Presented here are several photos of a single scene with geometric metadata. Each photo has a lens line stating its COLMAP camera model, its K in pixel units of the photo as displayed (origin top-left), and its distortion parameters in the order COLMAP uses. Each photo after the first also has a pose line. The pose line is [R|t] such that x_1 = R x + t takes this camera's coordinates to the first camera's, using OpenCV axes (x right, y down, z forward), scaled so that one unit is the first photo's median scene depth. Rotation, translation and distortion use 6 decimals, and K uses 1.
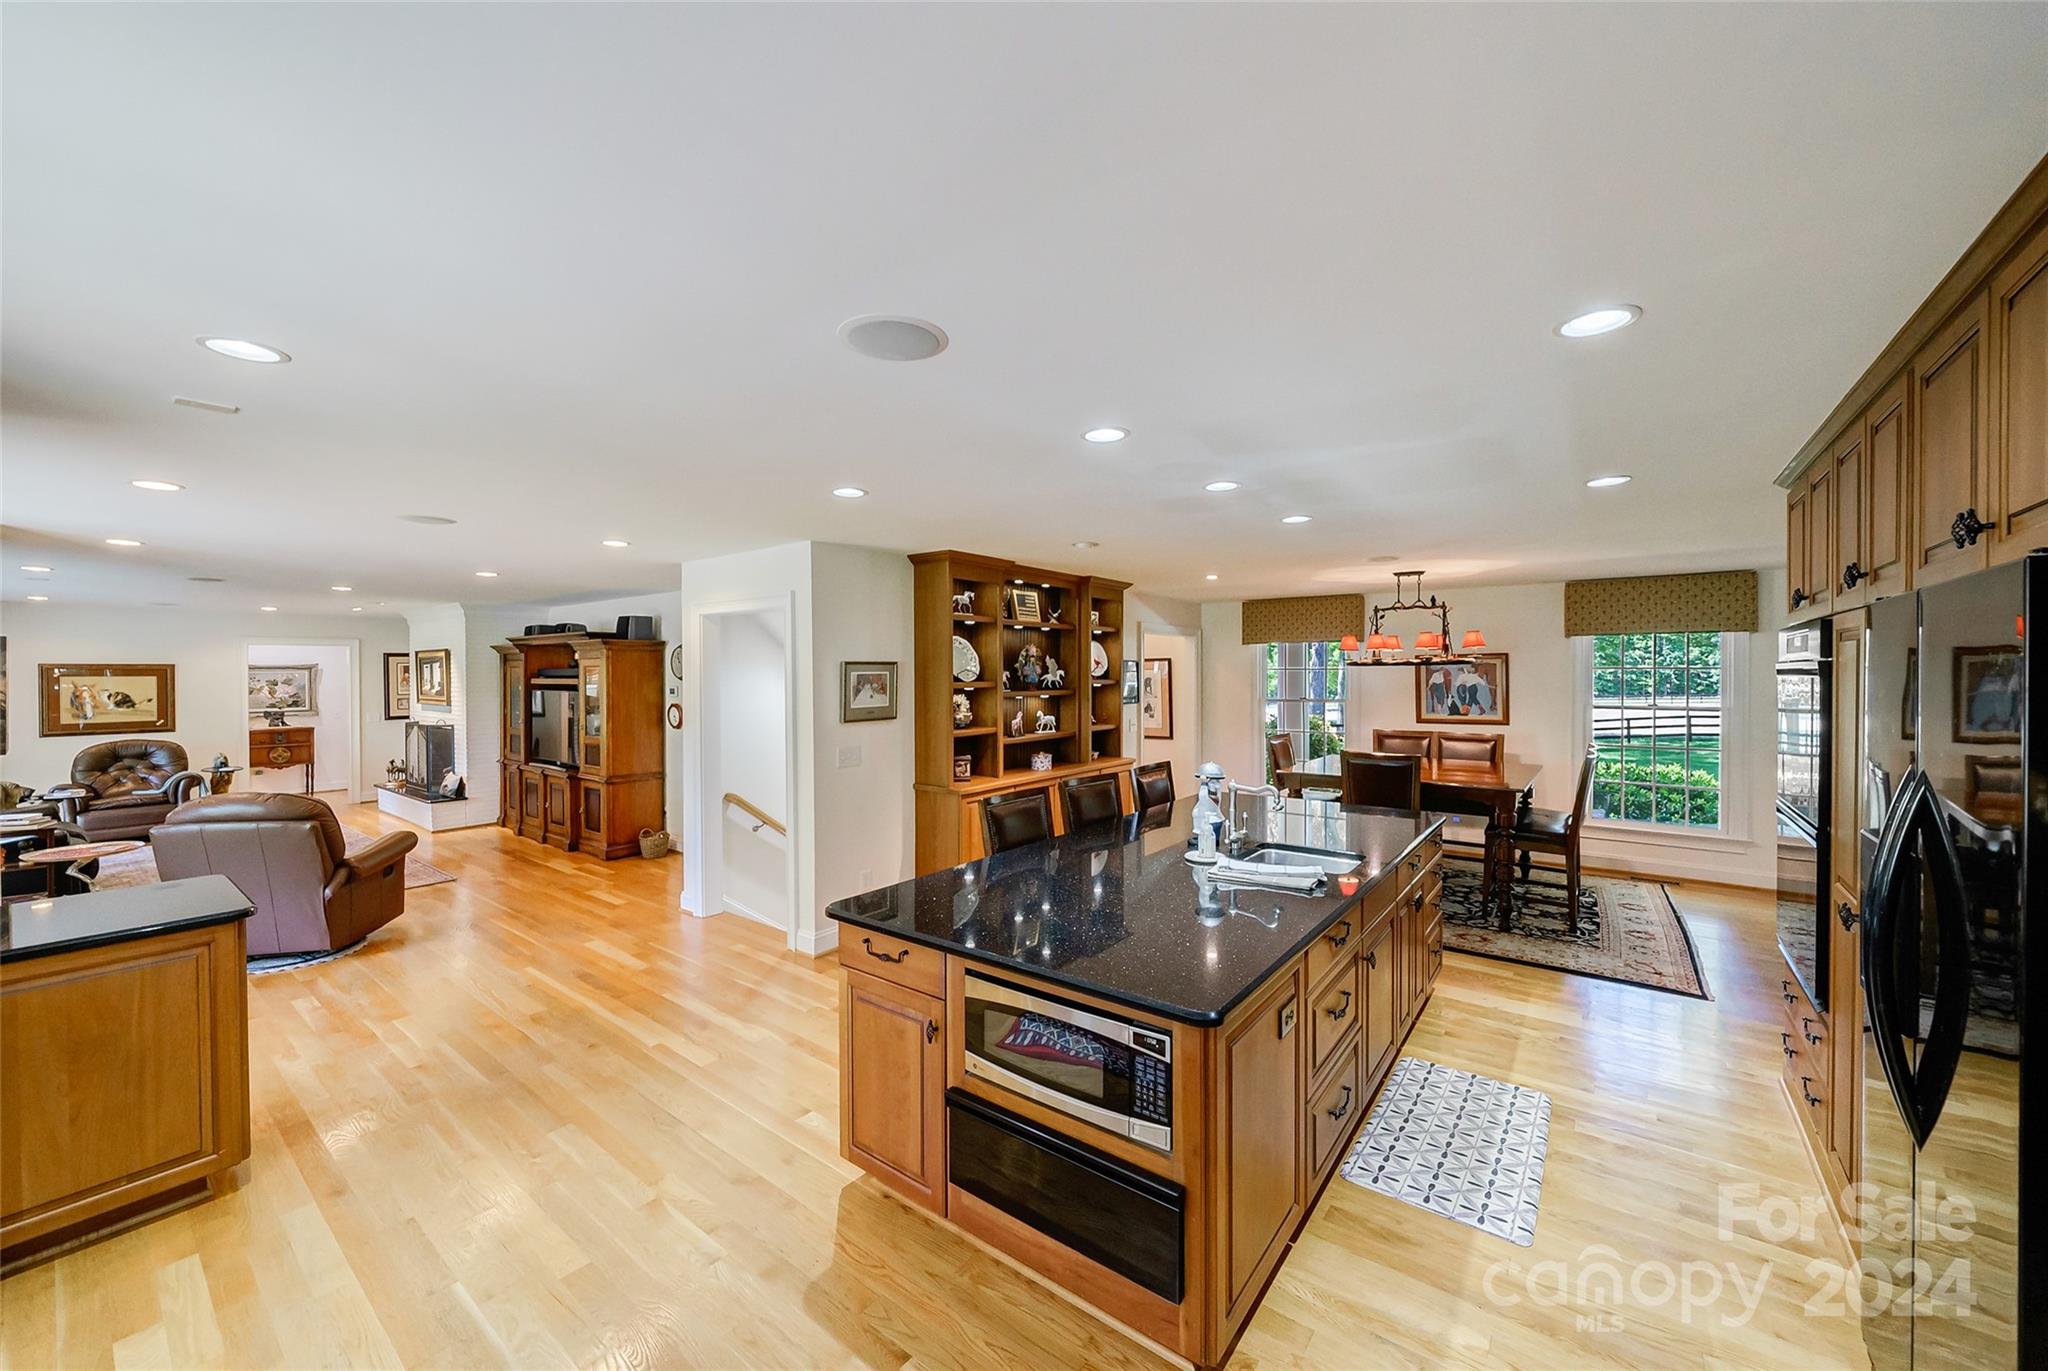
lens RADIAL K [[764.9, 0, 1016.8], [0, 764.9, 677.7], [0, 0, 1]] dist [-0.003166, -0.000143]
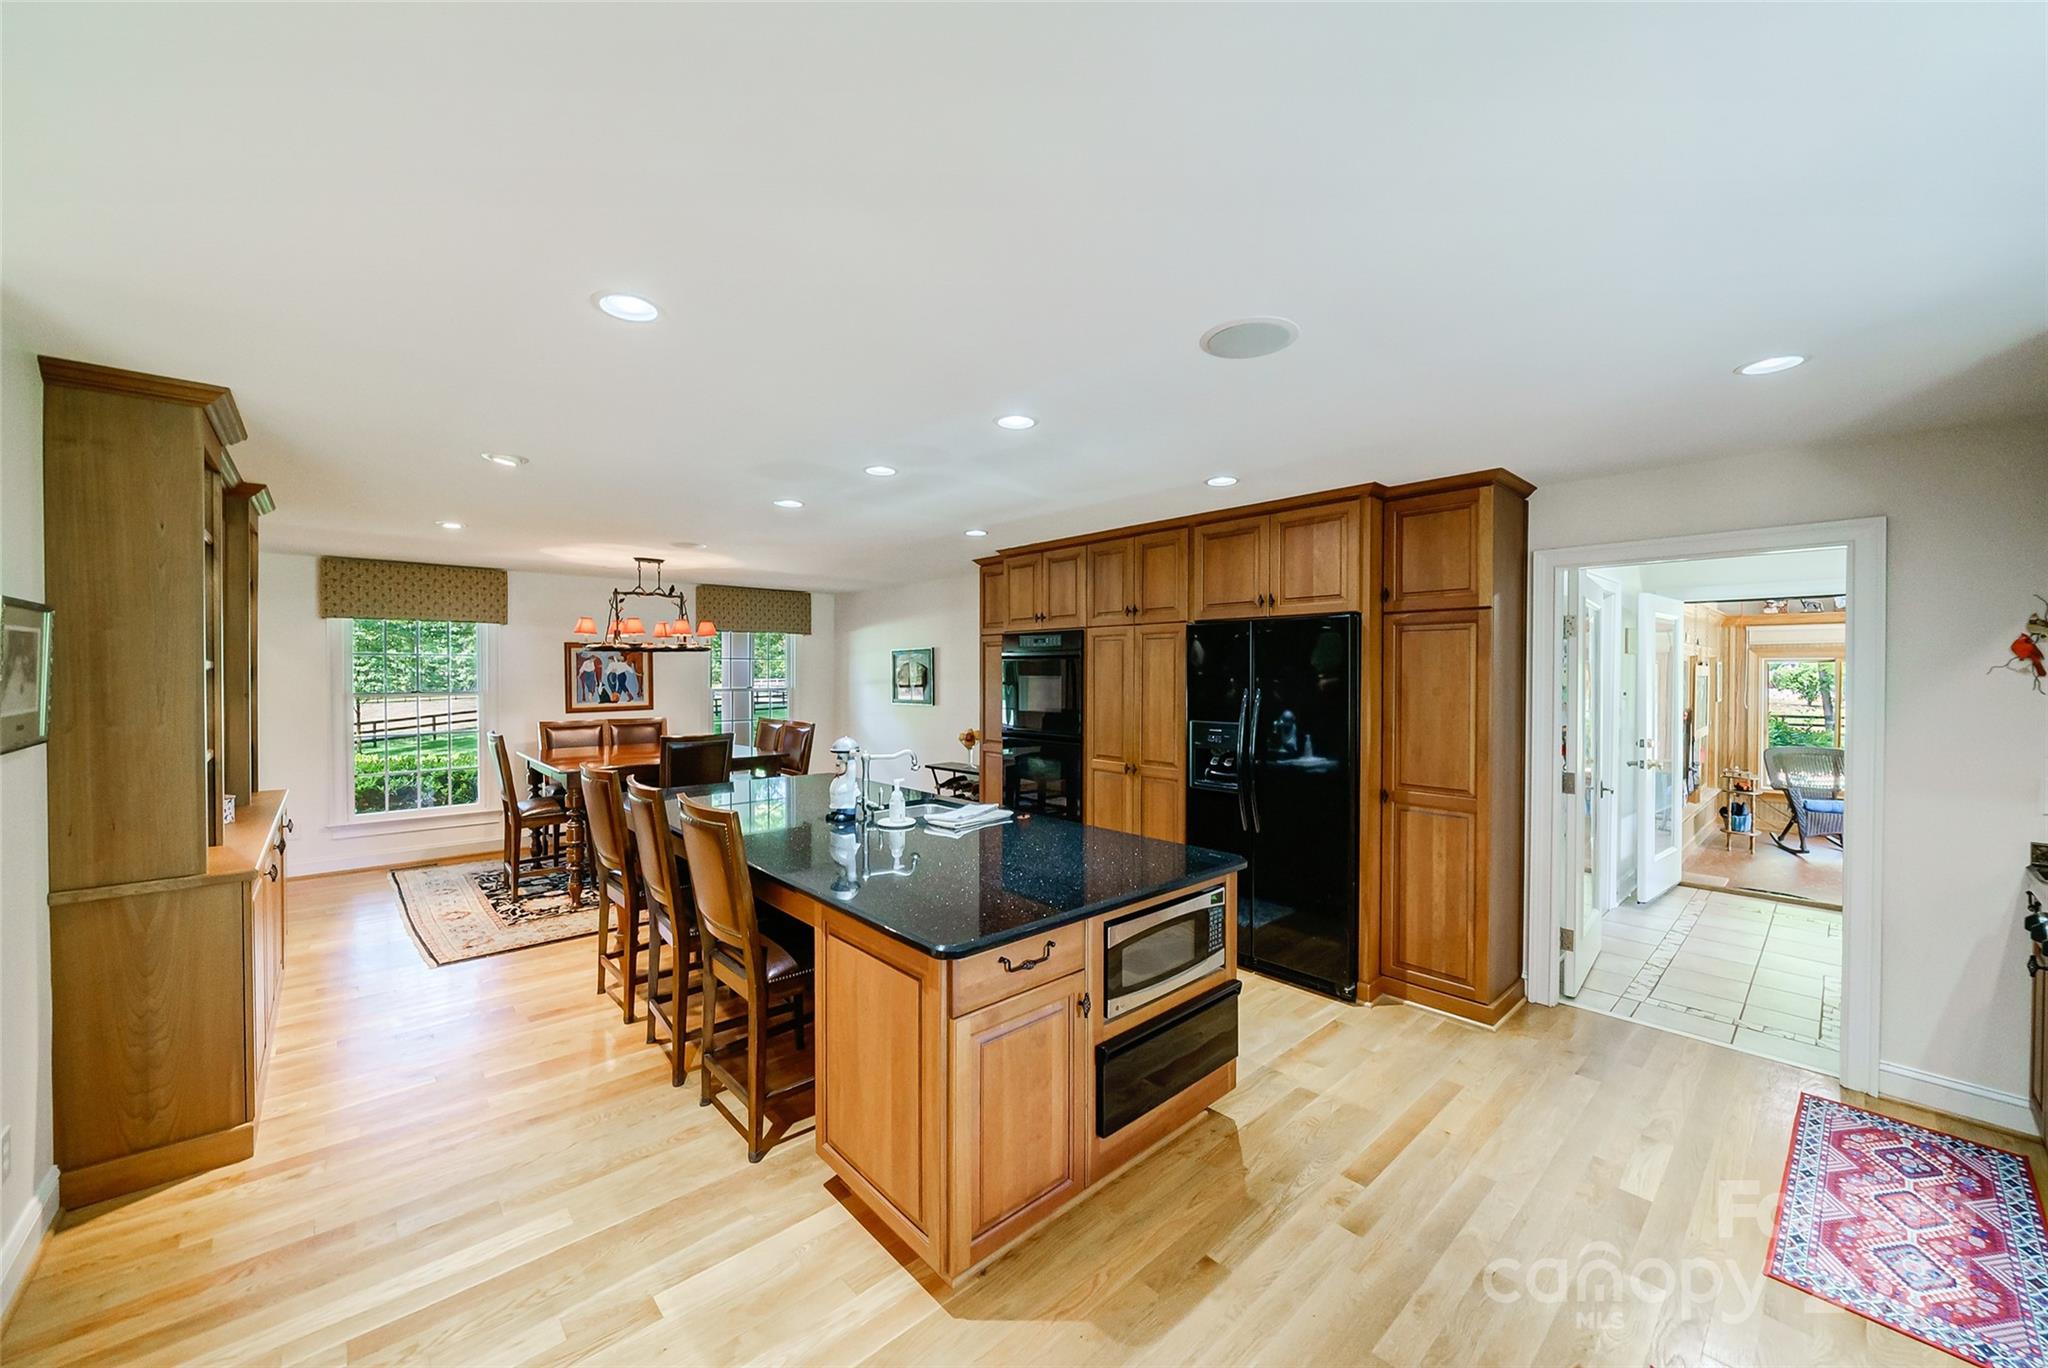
lens RADIAL K [[764.9, 0, 1028.1], [0, 764.9, 679.3], [0, 0, 1]] dist [-0.003166, -0.000143]
pose [[0.171679, -0.006845, 0.985129, -0.386272], [0.003995, 0.999972, 0.006252, 0.016174], [-0.985145, 0.002862, 0.171702, 0.325563]]
